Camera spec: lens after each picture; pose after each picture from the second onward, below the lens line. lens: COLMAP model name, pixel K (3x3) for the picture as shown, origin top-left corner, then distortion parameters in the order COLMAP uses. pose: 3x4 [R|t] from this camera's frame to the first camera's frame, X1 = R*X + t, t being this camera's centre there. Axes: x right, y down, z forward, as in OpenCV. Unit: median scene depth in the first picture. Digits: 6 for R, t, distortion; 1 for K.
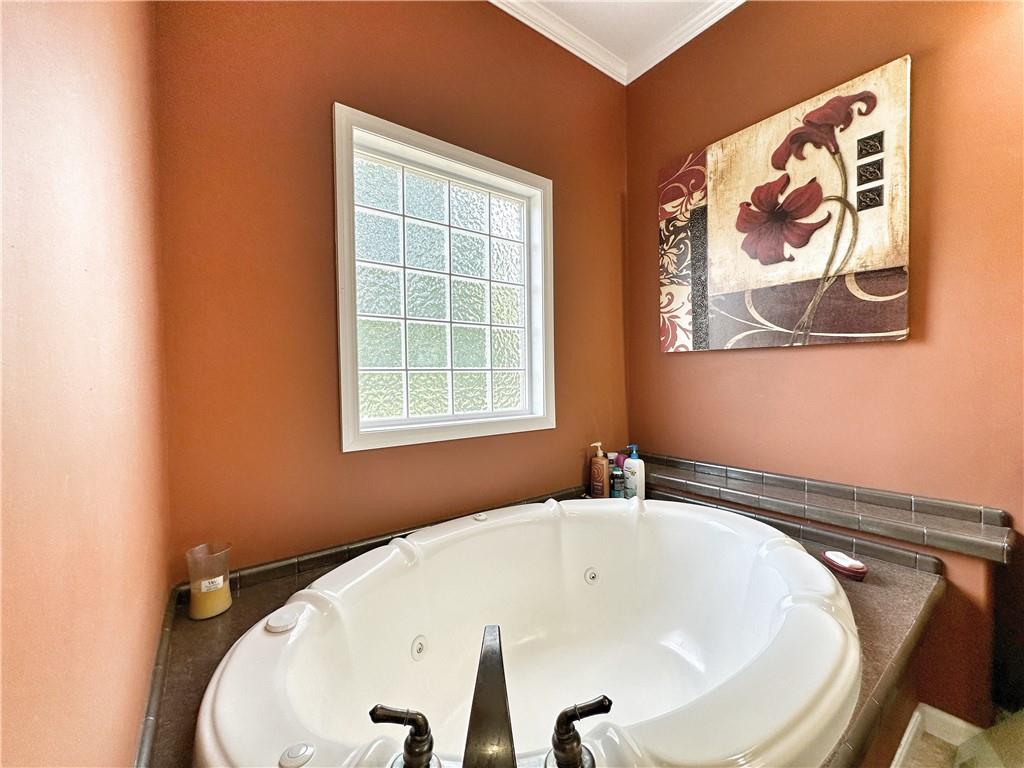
lens RADIAL K [[407.5, 0, 511.4], [0, 407.5, 383.2], [0, 0, 1]] dist [-0.001134, 0.000005]
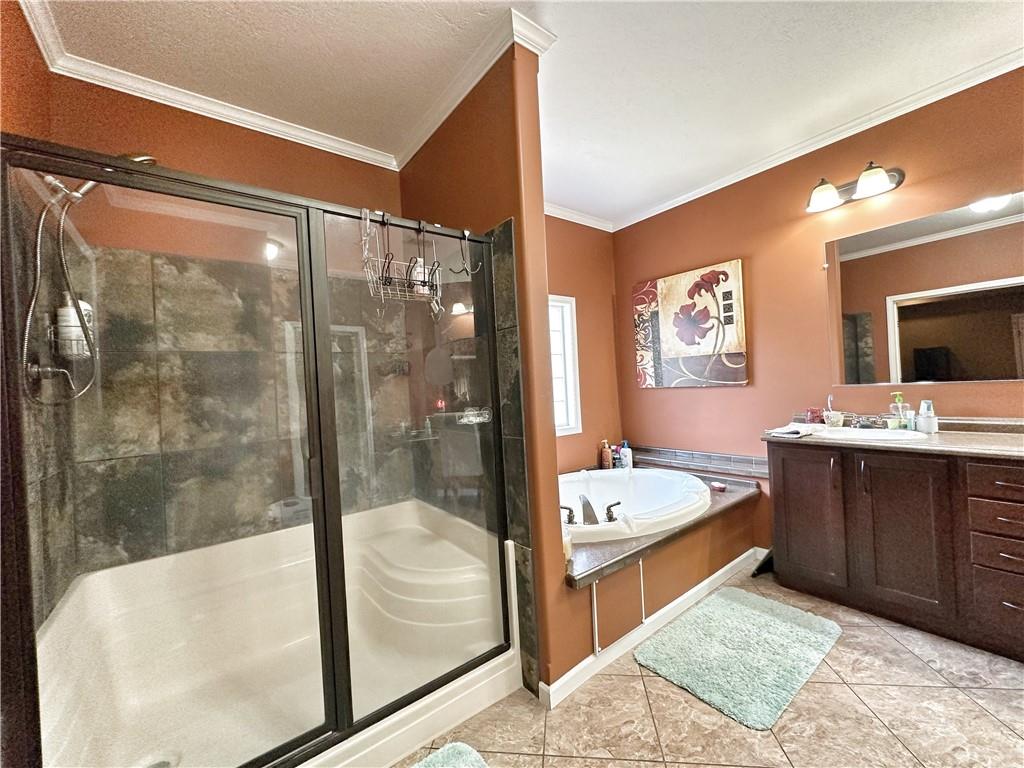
lens RADIAL K [[407.5, 0, 511.9], [0, 407.5, 385.1], [0, 0, 1]] dist [-0.001134, 0.000005]
pose [[0.999109, -0.036674, 0.020876, -0.240630], [0.037040, 0.999161, -0.017466, -0.083616], [-0.020218, 0.018224, 0.999629, -0.835550]]
